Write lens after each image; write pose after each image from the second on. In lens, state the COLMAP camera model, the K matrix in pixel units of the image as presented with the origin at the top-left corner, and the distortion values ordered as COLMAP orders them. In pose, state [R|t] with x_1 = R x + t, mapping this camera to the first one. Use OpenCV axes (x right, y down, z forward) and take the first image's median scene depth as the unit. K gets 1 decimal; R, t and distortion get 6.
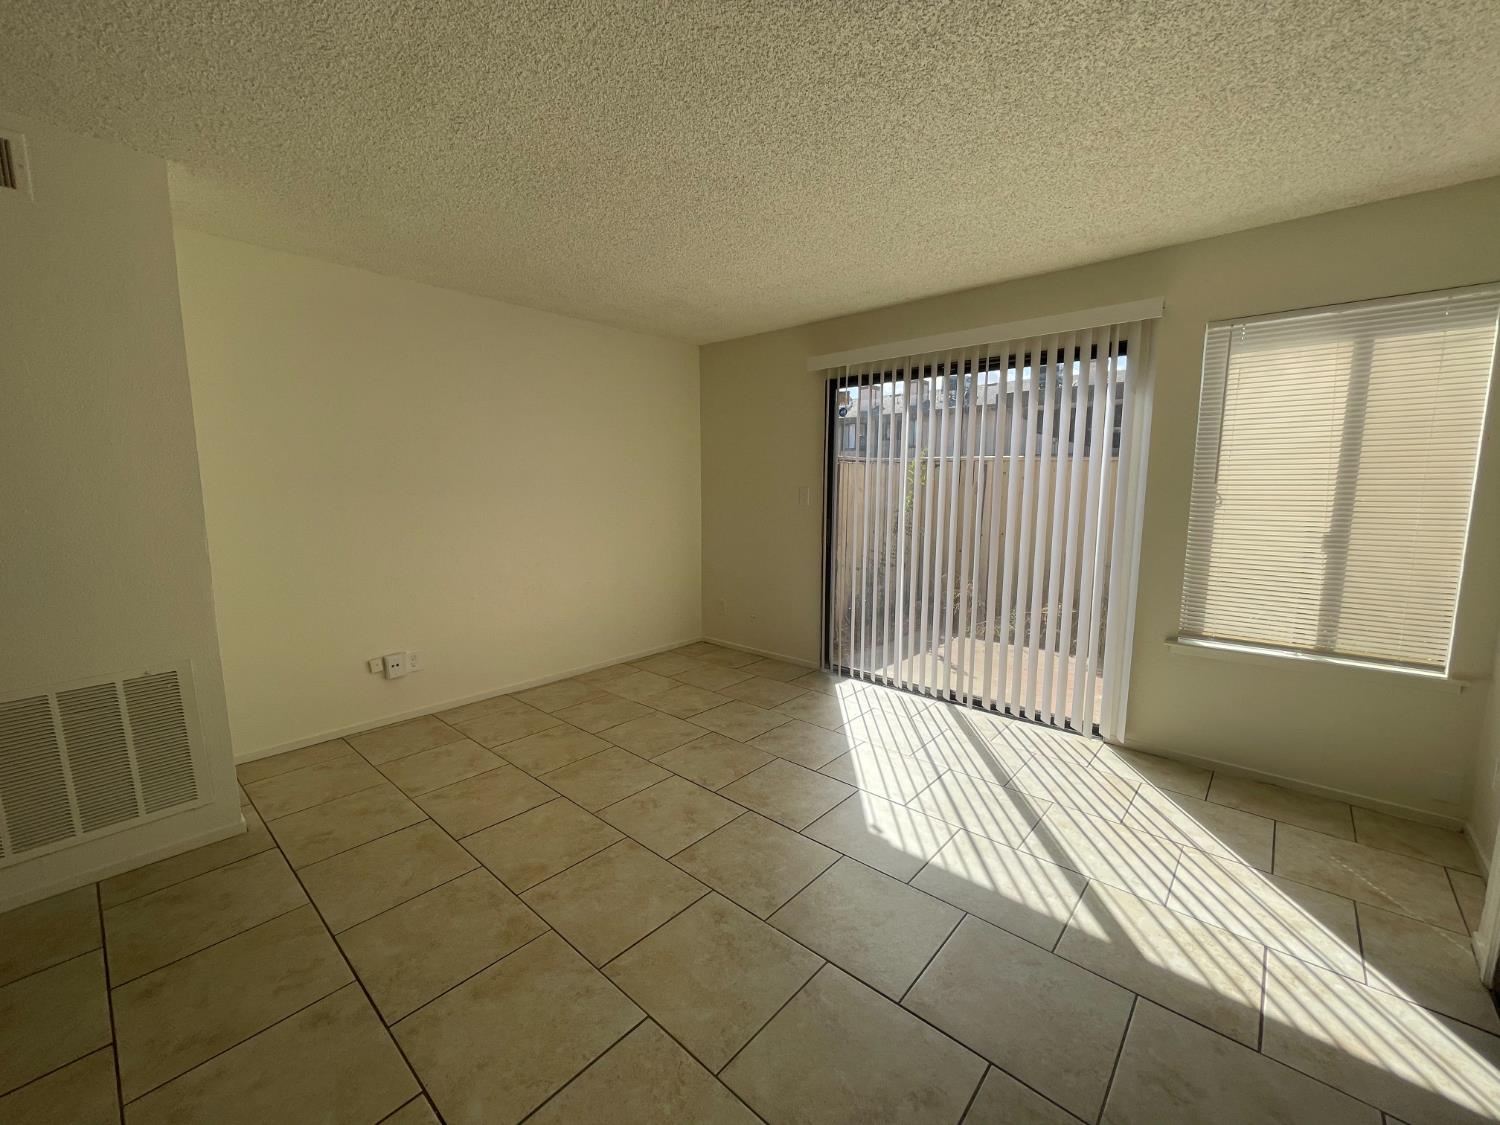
lens RADIAL K [[607.8, 0, 749.9], [0, 607.8, 566.9], [0, 0, 1]] dist [-0.001824, 0.000367]
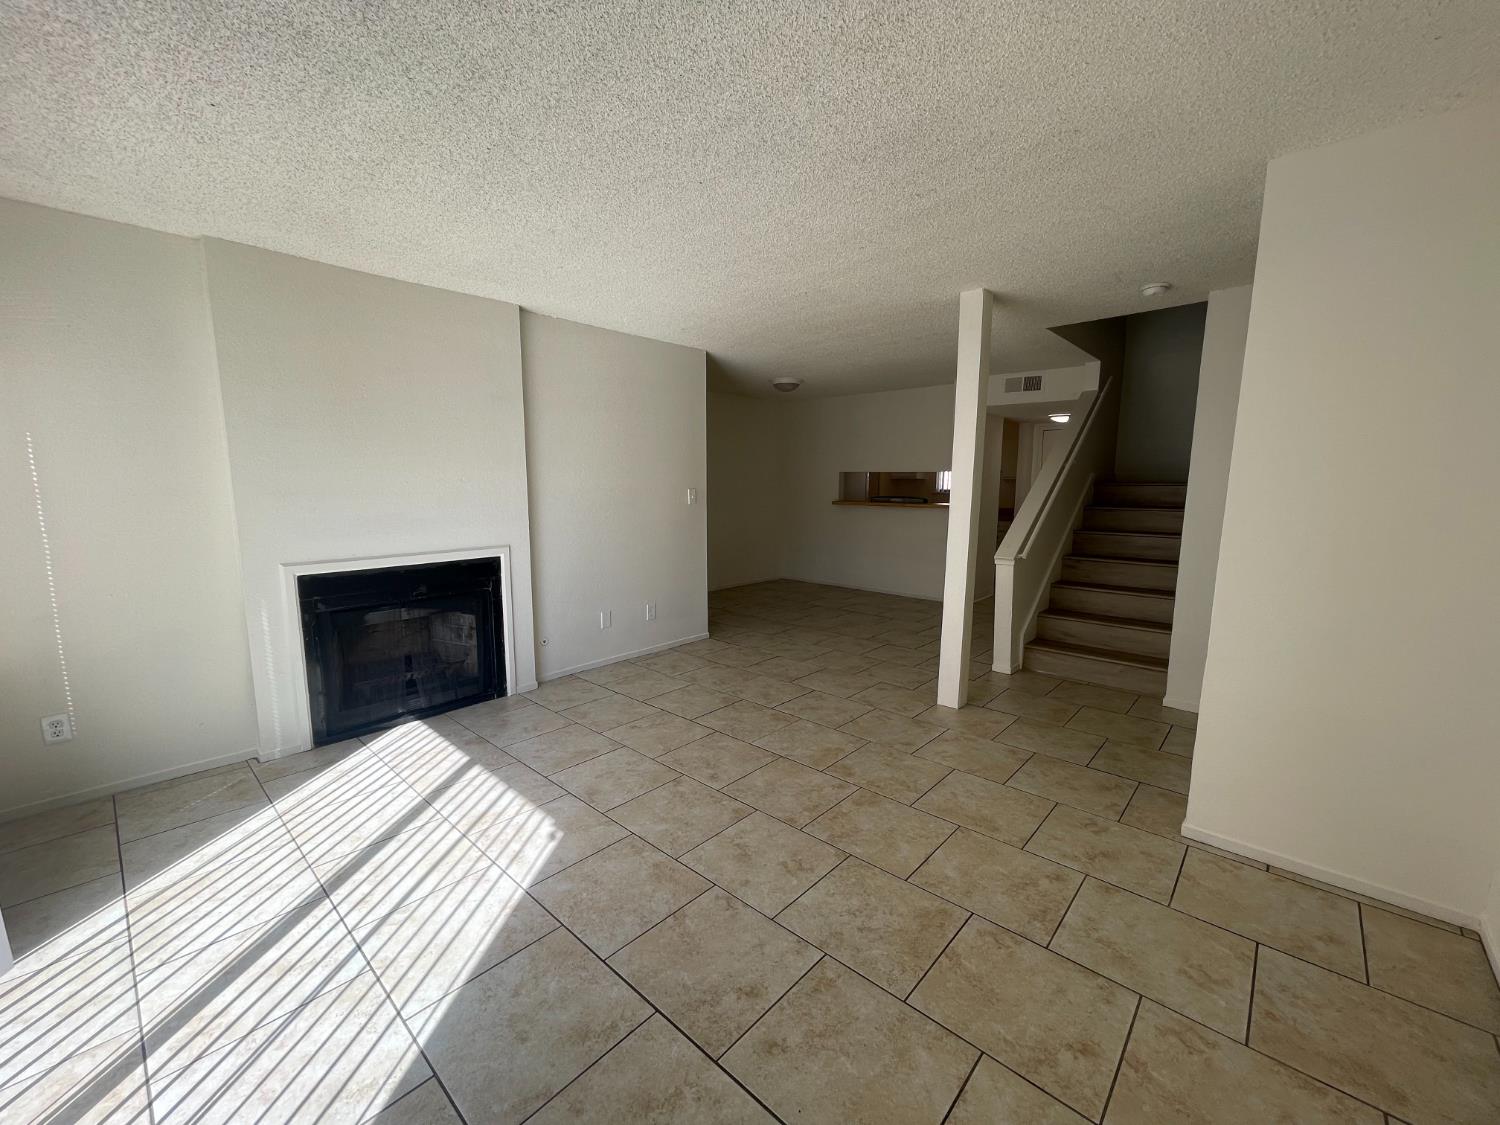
lens RADIAL K [[607.8, 0, 751.3], [0, 607.8, 560.4], [0, 0, 1]] dist [-0.001824, 0.000367]
pose [[-0.999951, -0.004854, 0.008573, -0.120911], [-0.002418, 0.964499, 0.264074, -0.264745], [-0.009550, 0.264041, -0.964464, 1.828512]]
